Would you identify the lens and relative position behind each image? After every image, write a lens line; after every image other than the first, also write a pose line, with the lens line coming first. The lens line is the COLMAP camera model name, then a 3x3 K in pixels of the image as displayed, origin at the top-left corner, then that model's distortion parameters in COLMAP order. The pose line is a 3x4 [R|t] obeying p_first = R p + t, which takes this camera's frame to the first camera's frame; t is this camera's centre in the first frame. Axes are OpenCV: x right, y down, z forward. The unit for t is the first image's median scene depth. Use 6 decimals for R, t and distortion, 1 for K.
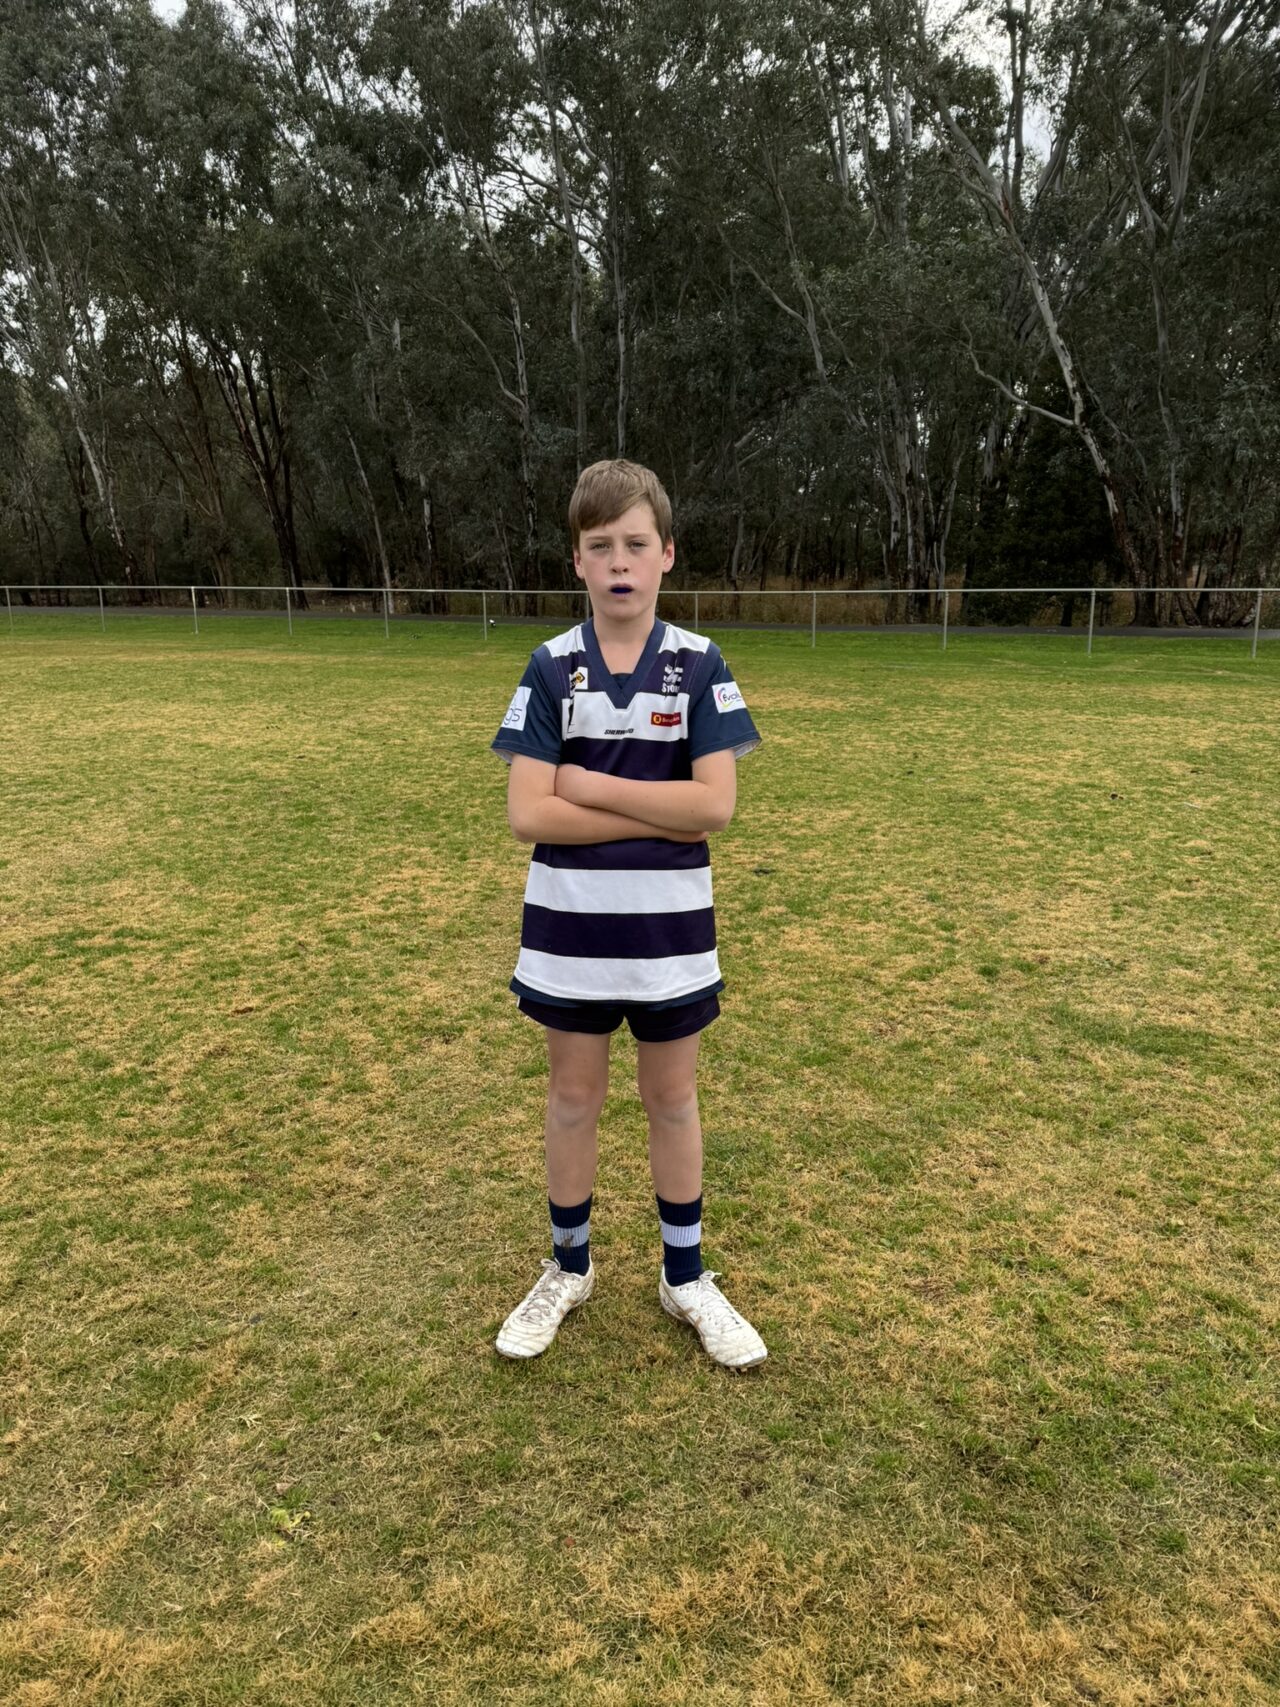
lens RADIAL K [[1241.5, 0, 638.9], [0, 1241.5, 841.9], [0, 0, 1]] dist [0.034173, -0.036809]
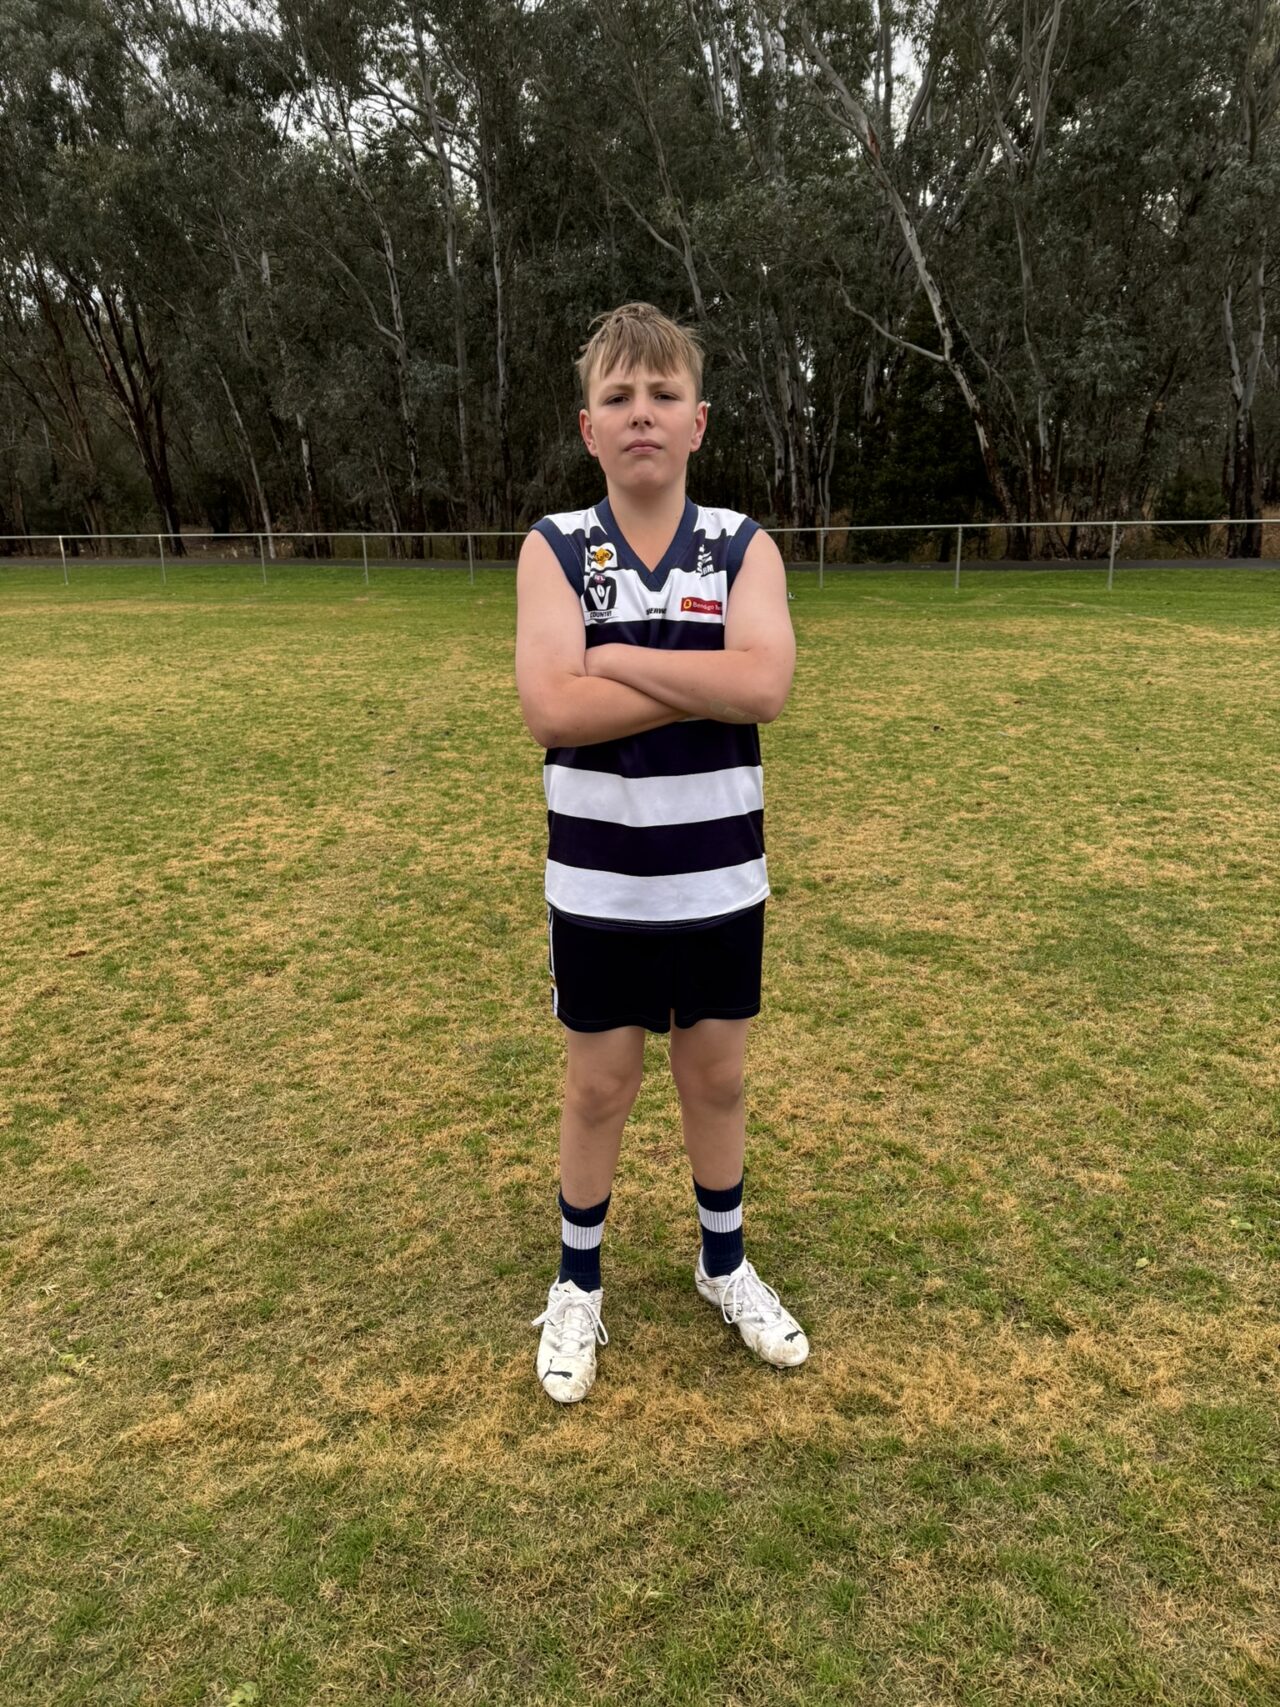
lens RADIAL K [[1244.5, 0, 642.2], [0, 1244.5, 849.4], [0, 0, 1]] dist [0.020238, -0.022682]
pose [[0.996564, -0.036135, 0.074533, 0.075713], [0.032164, 0.998033, 0.053820, 0.004090], [-0.076331, -0.051238, 0.995765, -0.081104]]
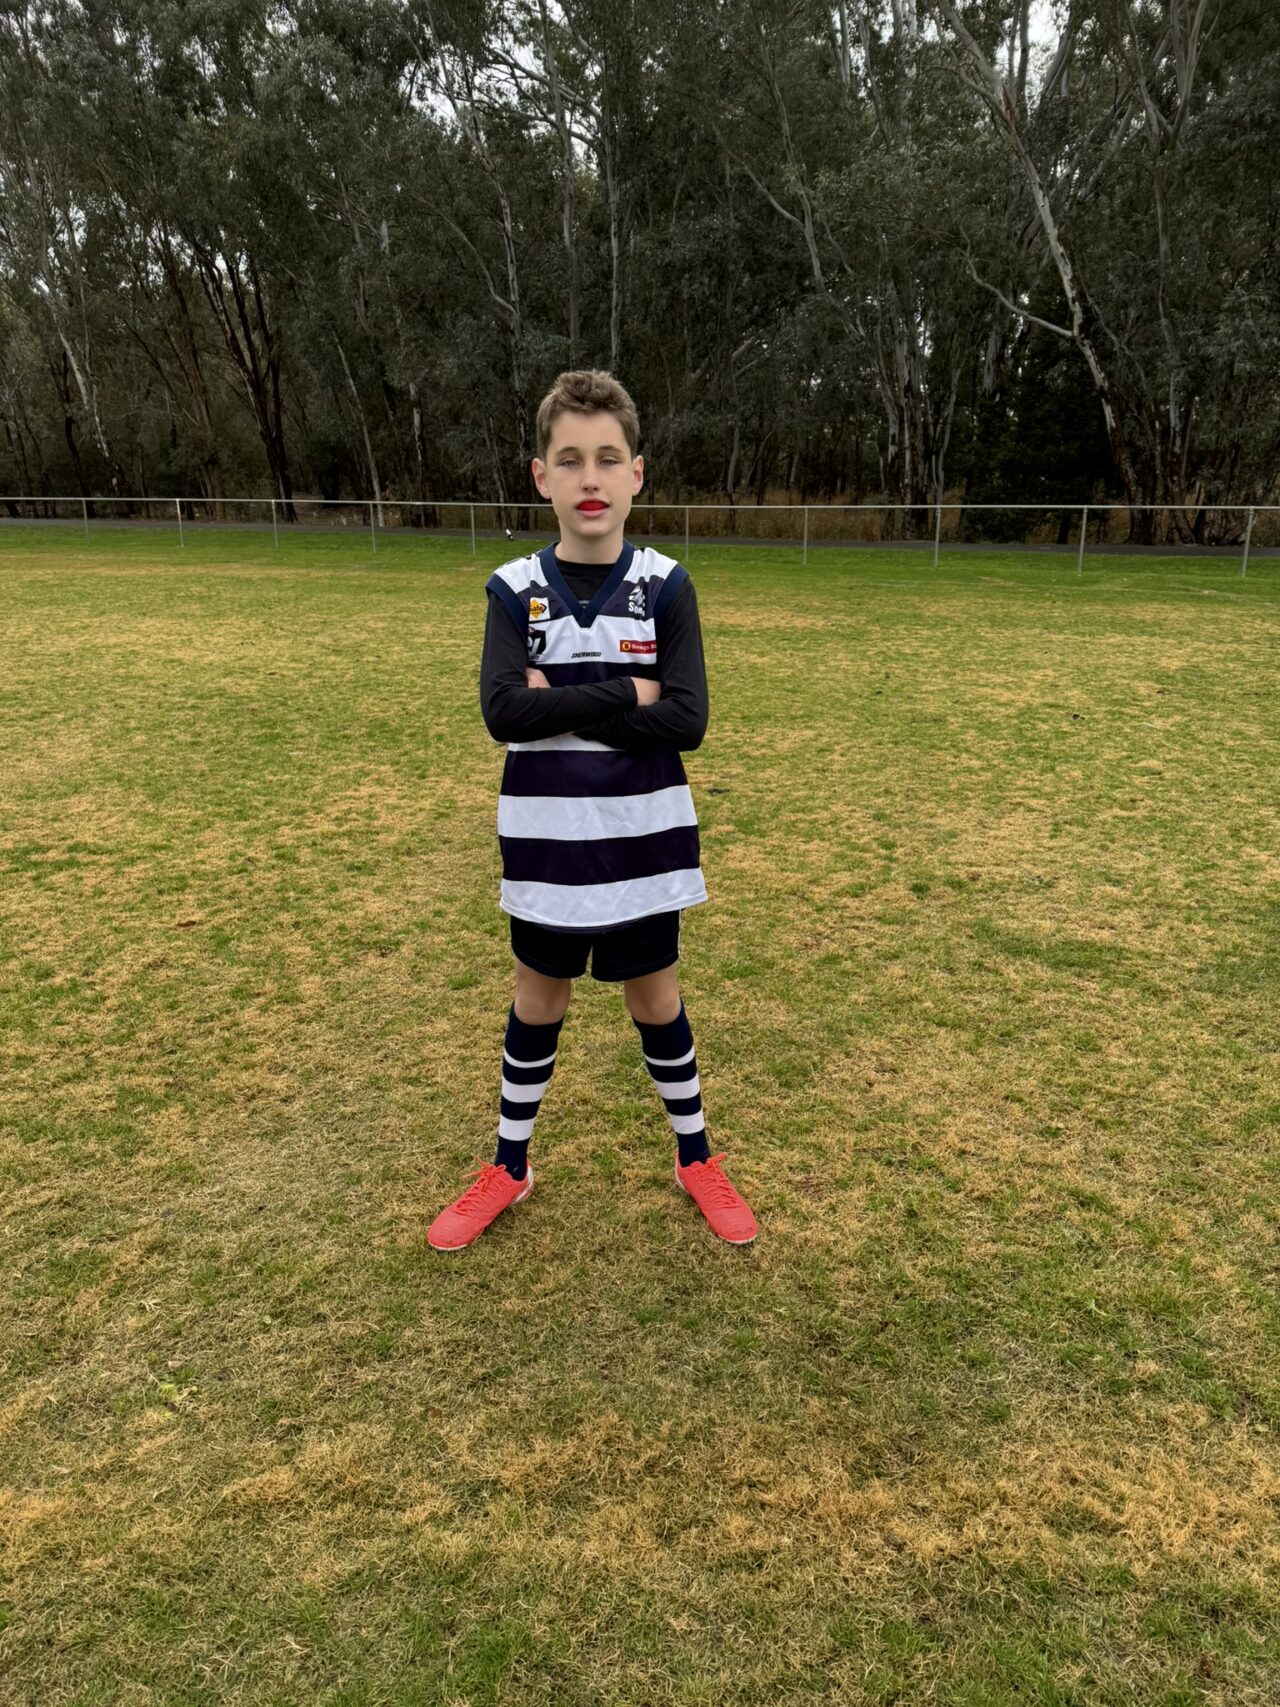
lens RADIAL K [[1242.9, 0, 644.2], [0, 1242.9, 833.3], [0, 0, 1]] dist [0.034355, -0.040364]
pose [[0.999982, 0.003352, 0.004930, 0.046240], [-0.003635, 0.998277, 0.058572, -0.000091], [-0.004725, -0.058589, 0.998271, -0.017103]]
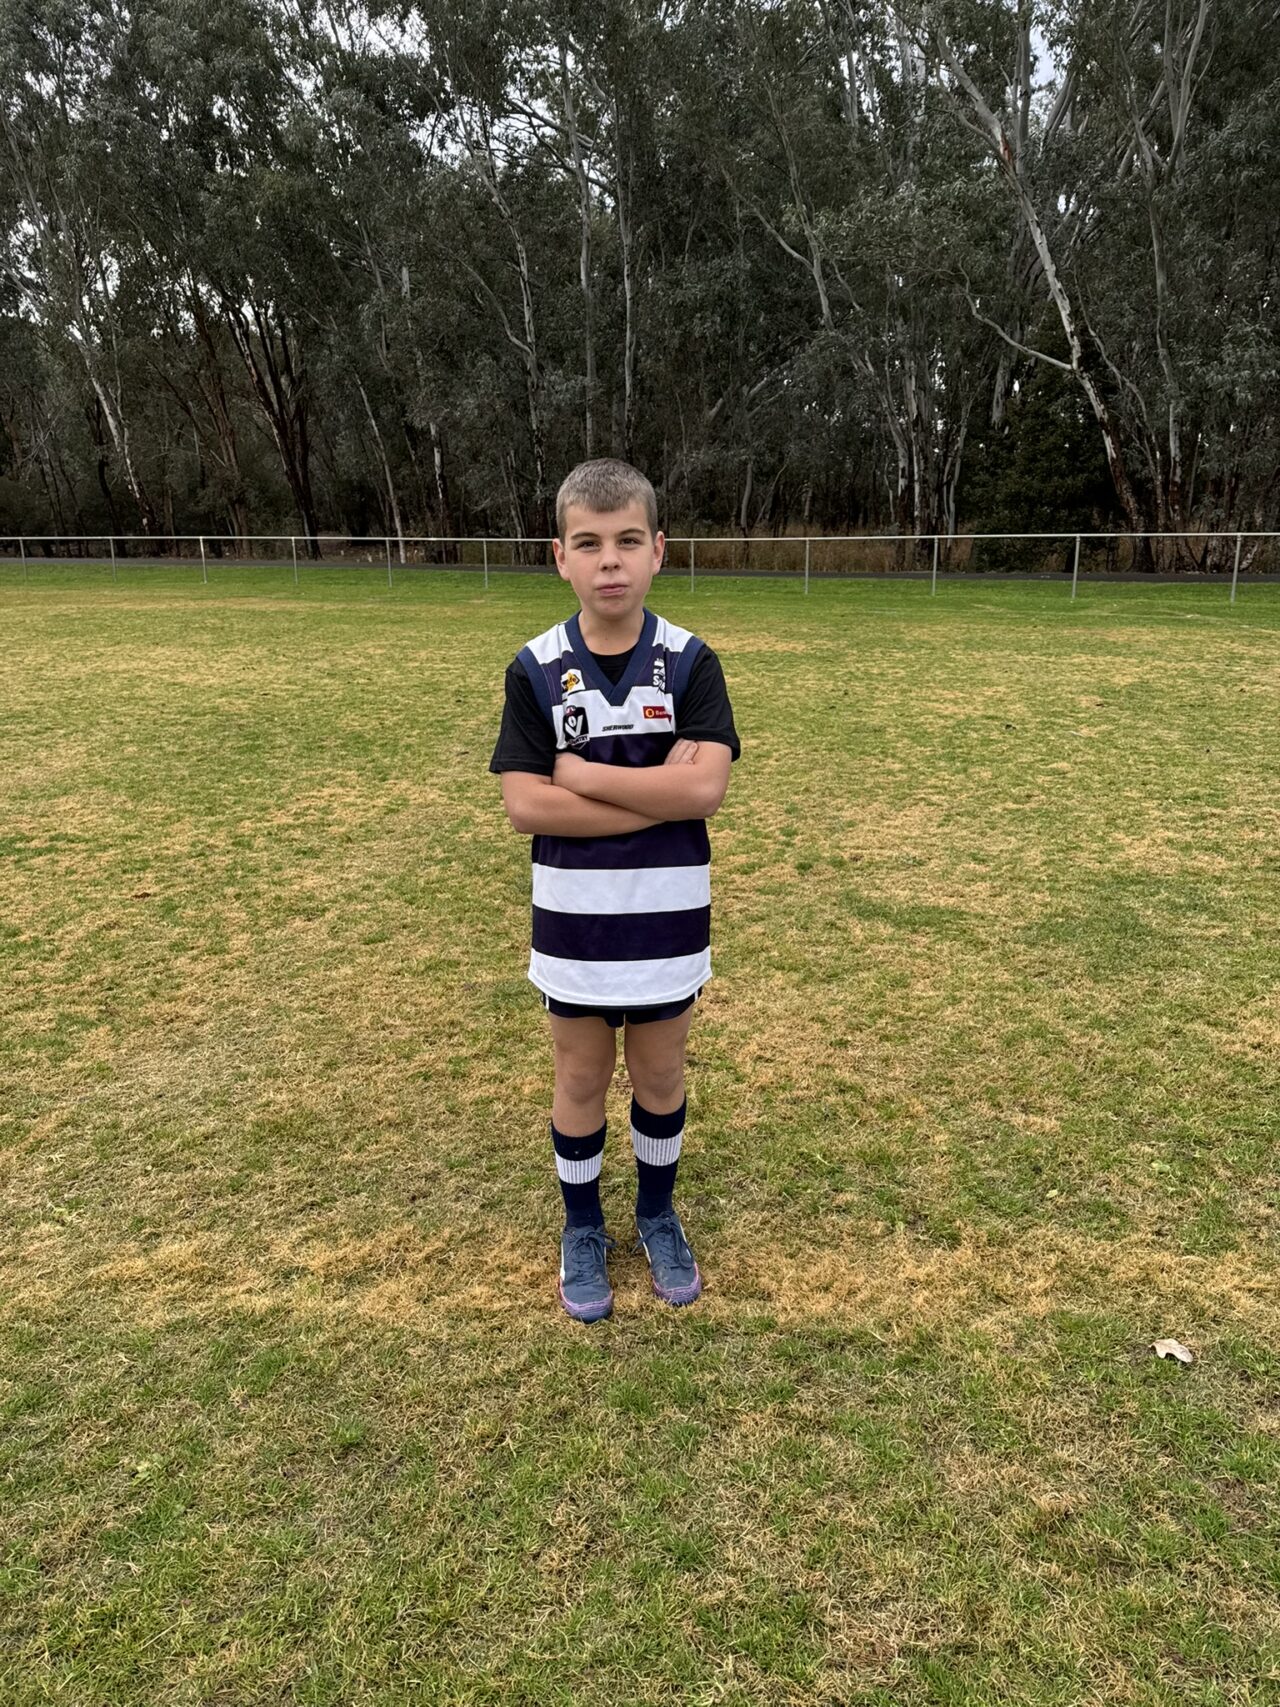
lens RADIAL K [[1245.2, 0, 647.1], [0, 1245.2, 841.2], [0, 0, 1]] dist [0.038359, -0.052164]
pose [[0.999840, -0.000371, -0.017857, 0.150629], [0.001027, 0.999324, 0.036750, 0.037518], [0.017831, -0.036762, 0.999165, -0.131808]]
